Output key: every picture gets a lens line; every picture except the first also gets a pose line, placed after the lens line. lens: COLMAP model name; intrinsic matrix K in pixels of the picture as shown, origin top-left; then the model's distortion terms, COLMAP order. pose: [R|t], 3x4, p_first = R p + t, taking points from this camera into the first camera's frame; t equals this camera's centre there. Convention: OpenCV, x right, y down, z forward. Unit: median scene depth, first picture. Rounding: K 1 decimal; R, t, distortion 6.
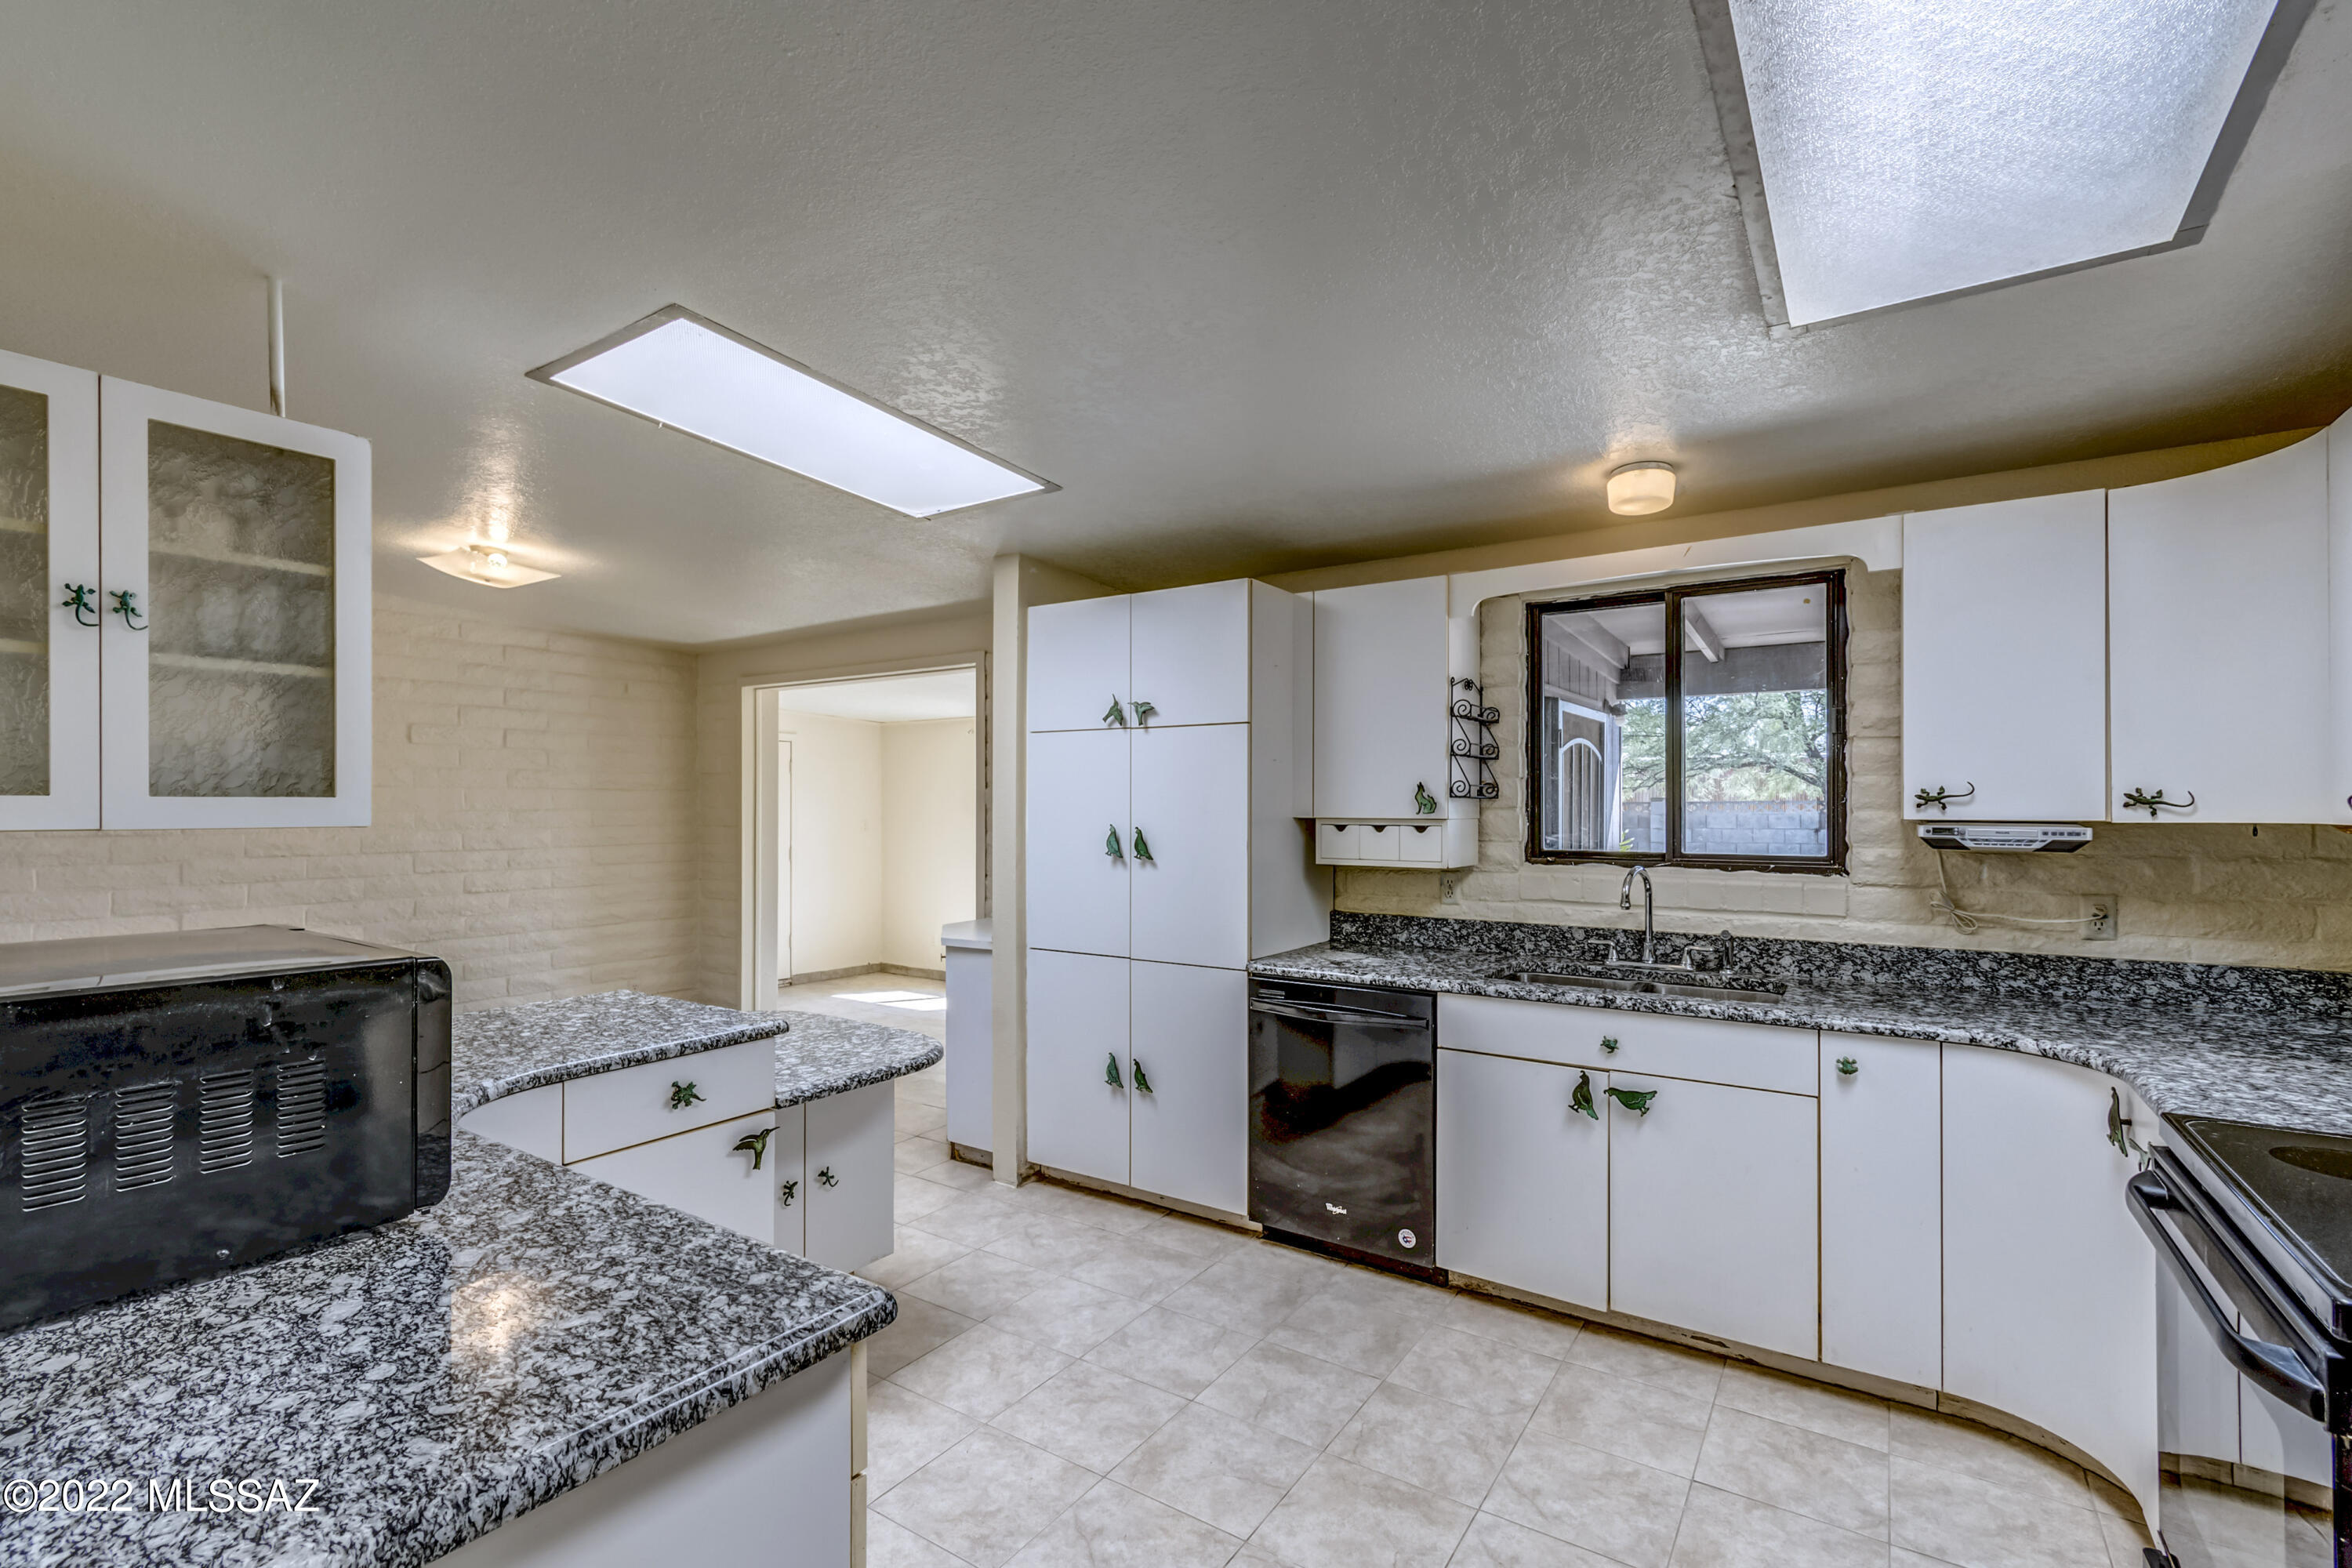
lens RADIAL K [[1055.8, 0, 1161.0], [0, 1055.8, 797.0], [0, 0, 1]] dist [-0.000216, 0.000054]
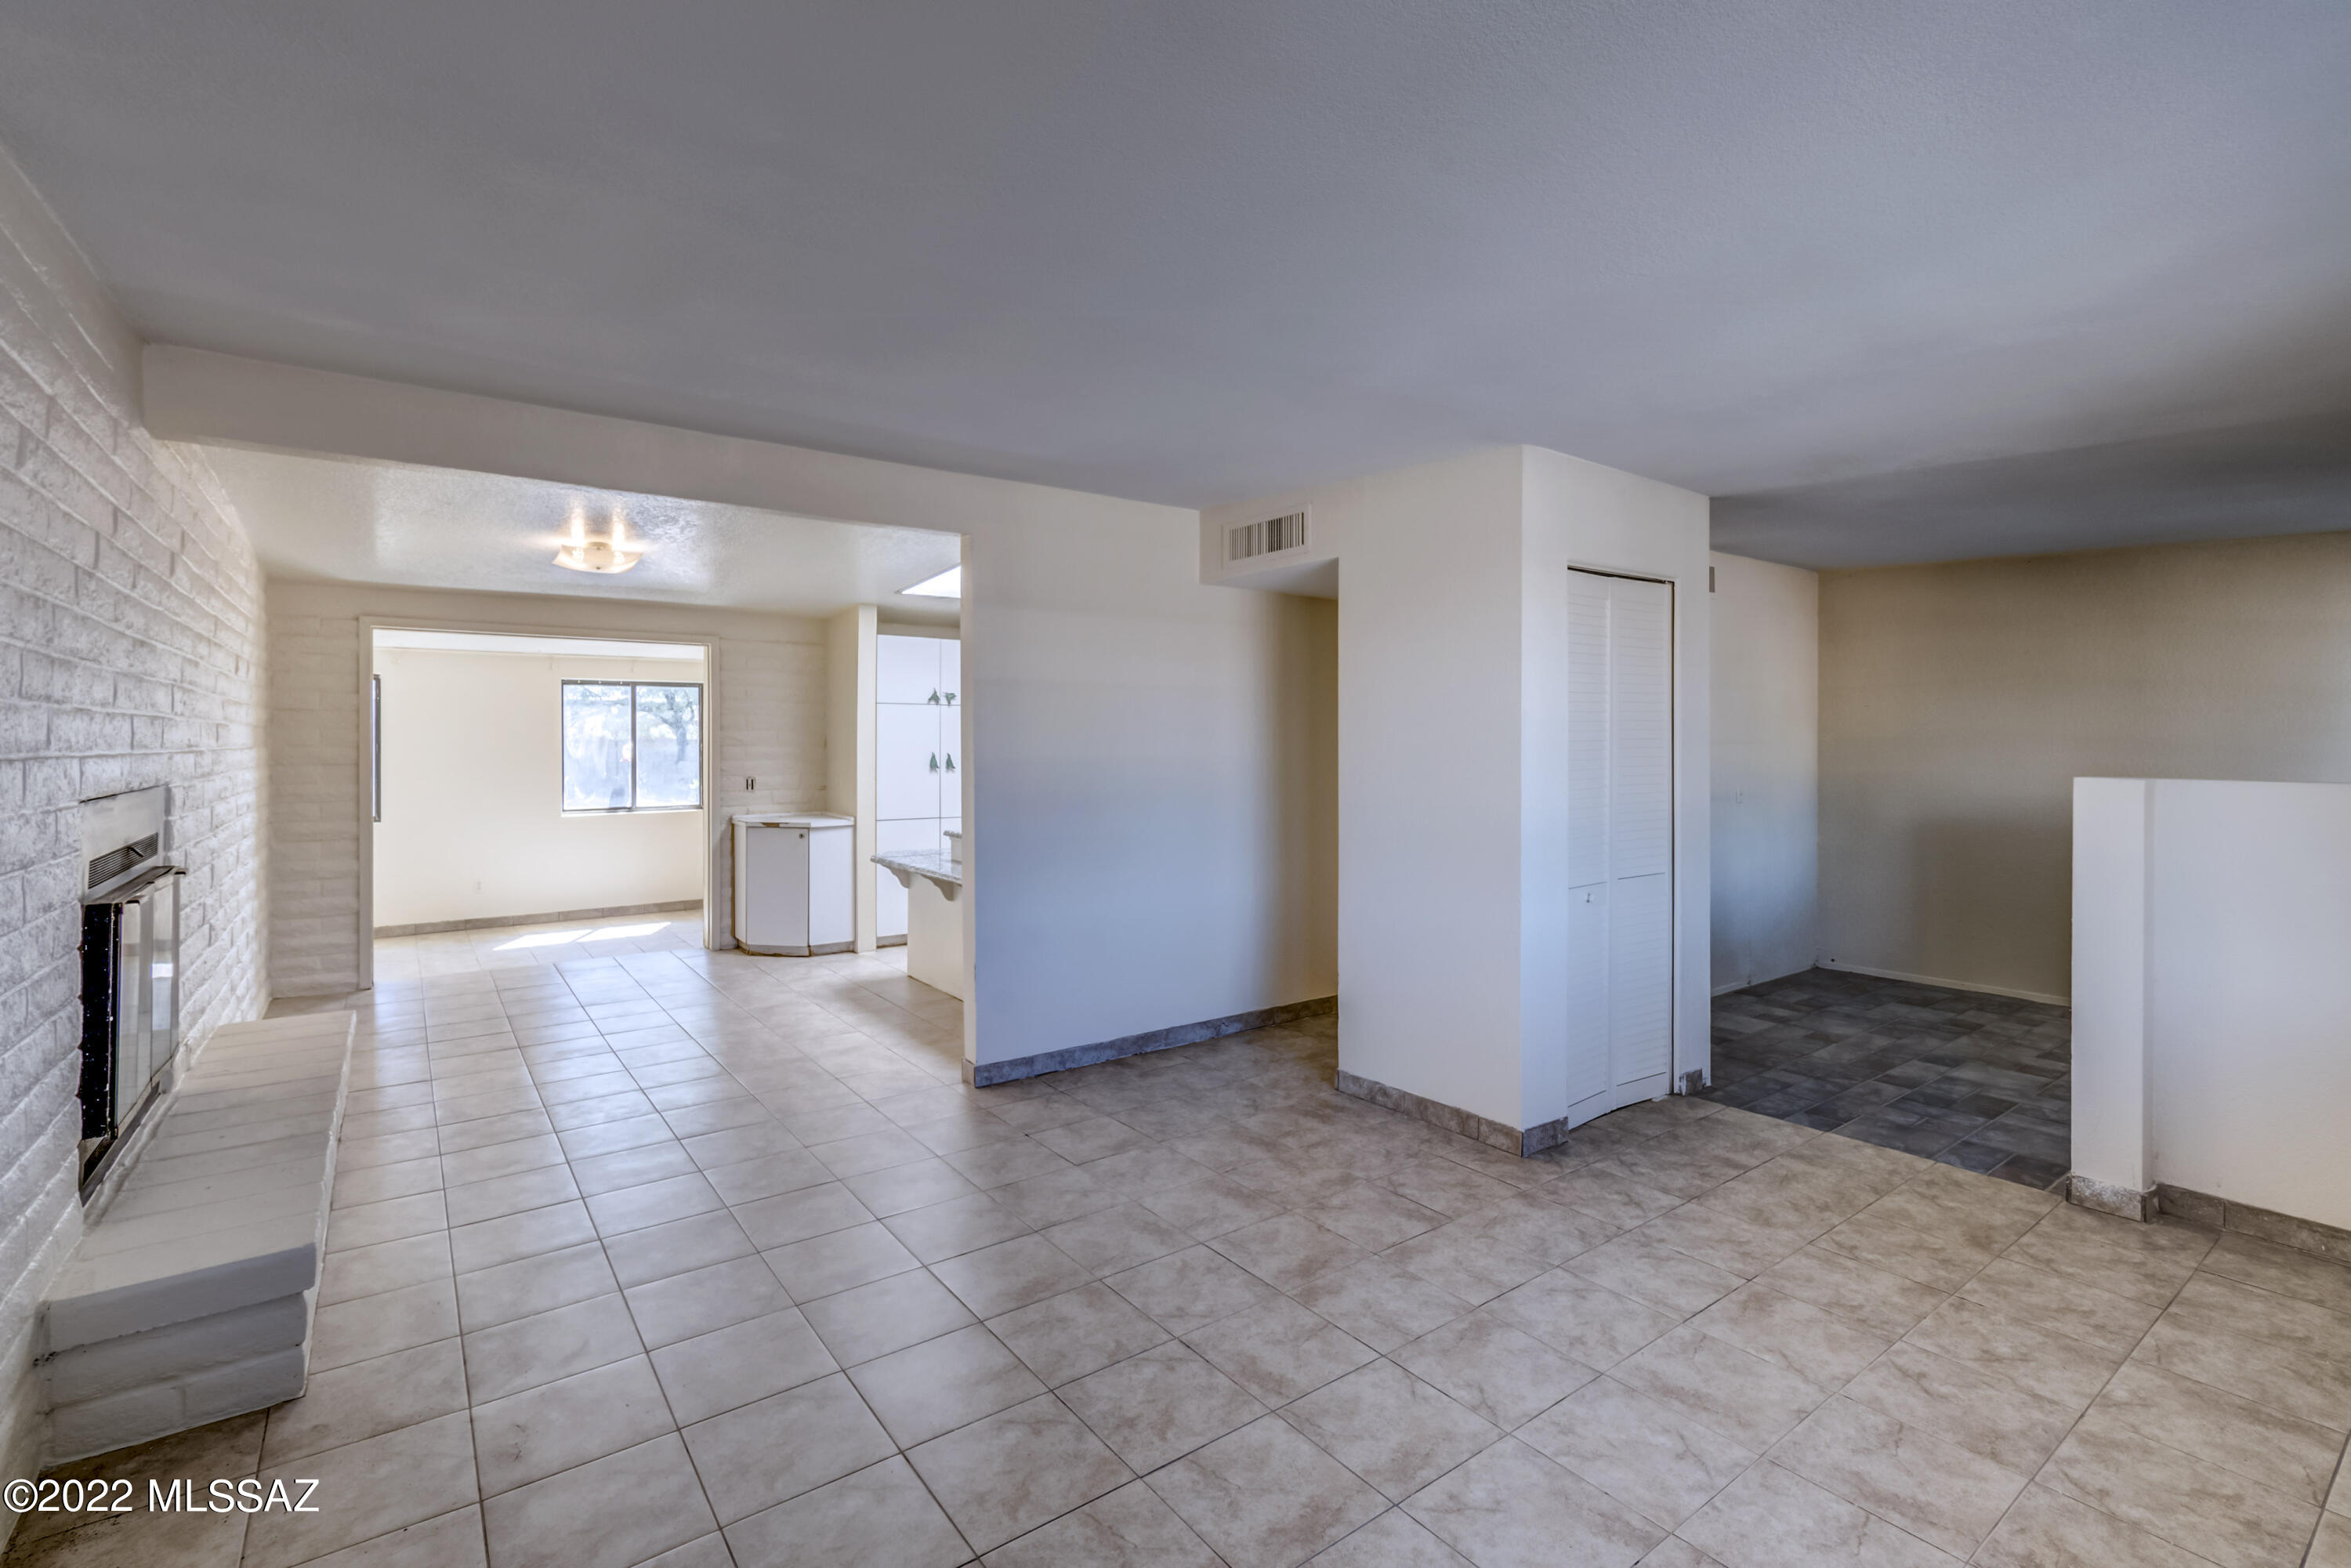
lens RADIAL K [[1055.3, 0, 1171.3], [0, 1055.3, 739.0], [0, 0, 1]] dist [-0.000216, 0.000054]
pose [[0.325934, 0.004639, 0.945381, -2.102921], [-0.005952, 0.999978, -0.002855, 0.003022], [-0.945374, -0.004696, 0.325954, -0.080836]]
